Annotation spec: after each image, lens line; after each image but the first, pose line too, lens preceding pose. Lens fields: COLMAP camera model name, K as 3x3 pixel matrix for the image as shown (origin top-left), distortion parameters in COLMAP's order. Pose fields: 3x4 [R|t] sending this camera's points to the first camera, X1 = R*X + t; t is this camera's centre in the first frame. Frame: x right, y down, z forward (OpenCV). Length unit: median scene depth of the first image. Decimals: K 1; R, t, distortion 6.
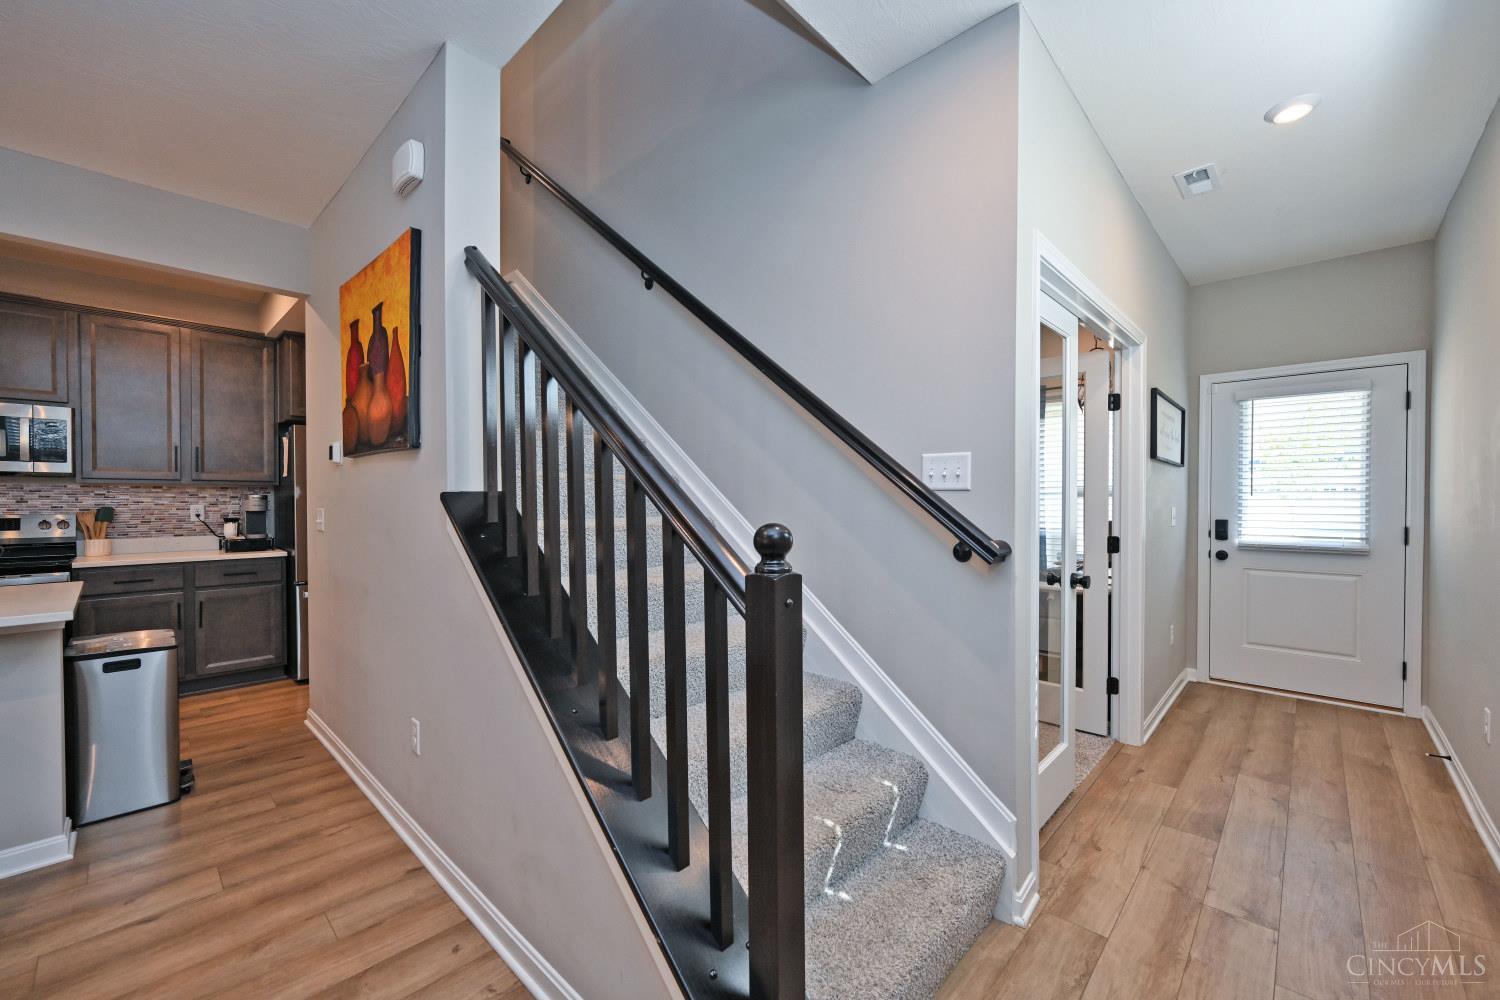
lens RADIAL K [[595.7, 0, 759.9], [0, 595.7, 511.2], [0, 0, 1]] dist [-0.001305, -0.000358]
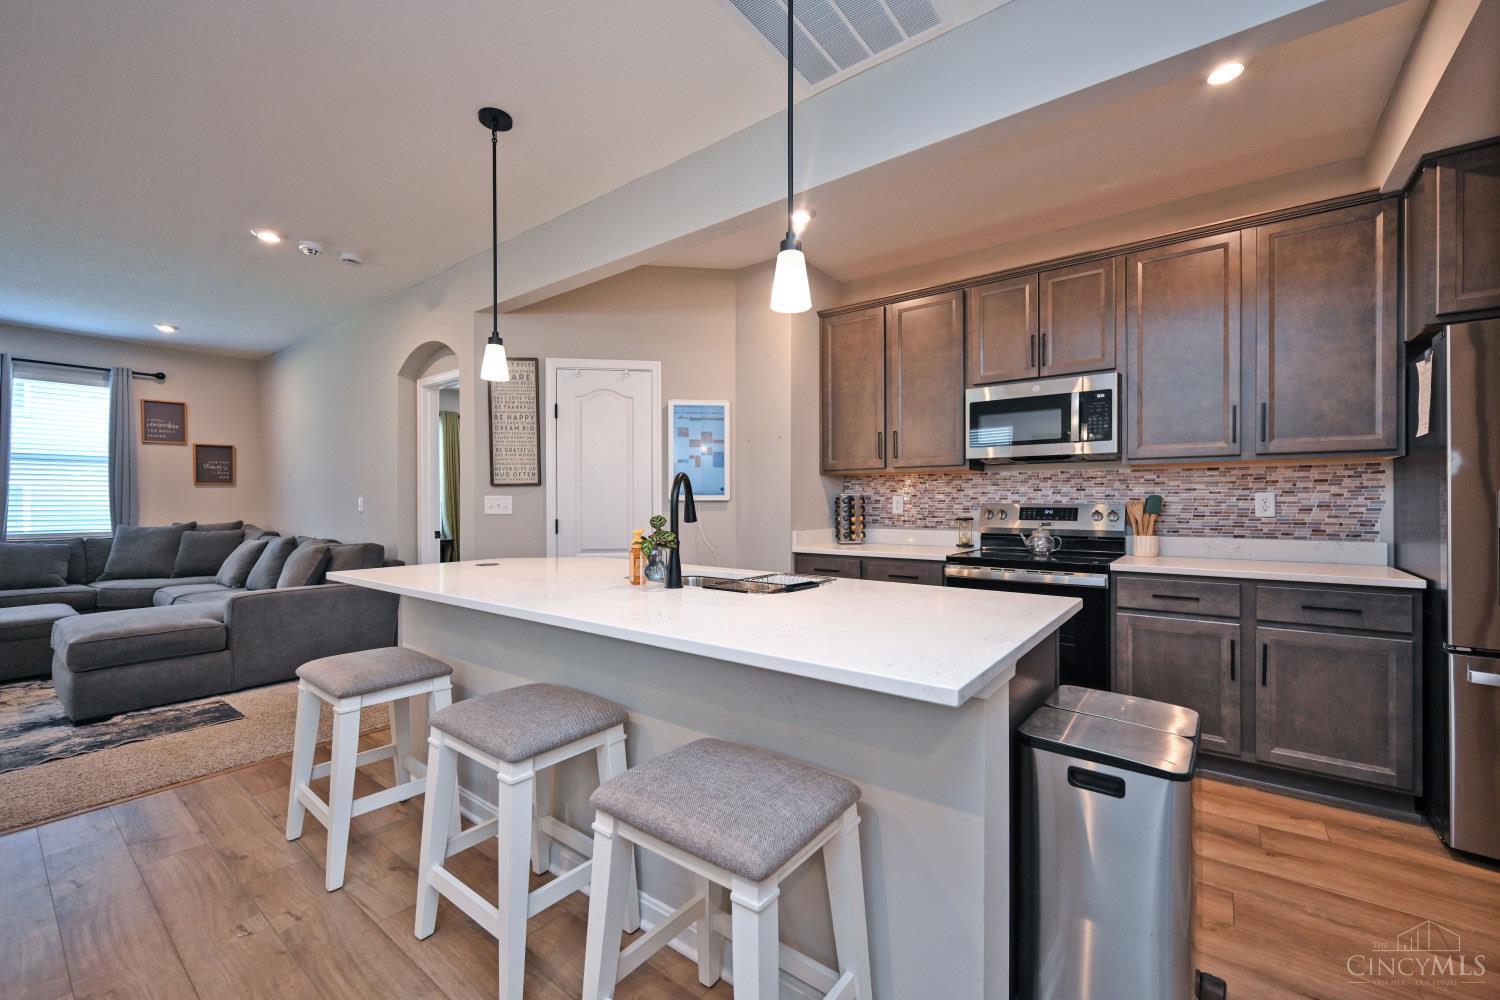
lens RADIAL K [[595.7, 0, 760.4], [0, 595.7, 499.3], [0, 0, 1]] dist [-0.001305, -0.000358]
pose [[0.091129, -0.004420, -0.995829, -0.354556], [-0.019213, 0.999796, -0.006195, 0.012924], [0.995654, 0.019697, 0.091026, 0.401466]]
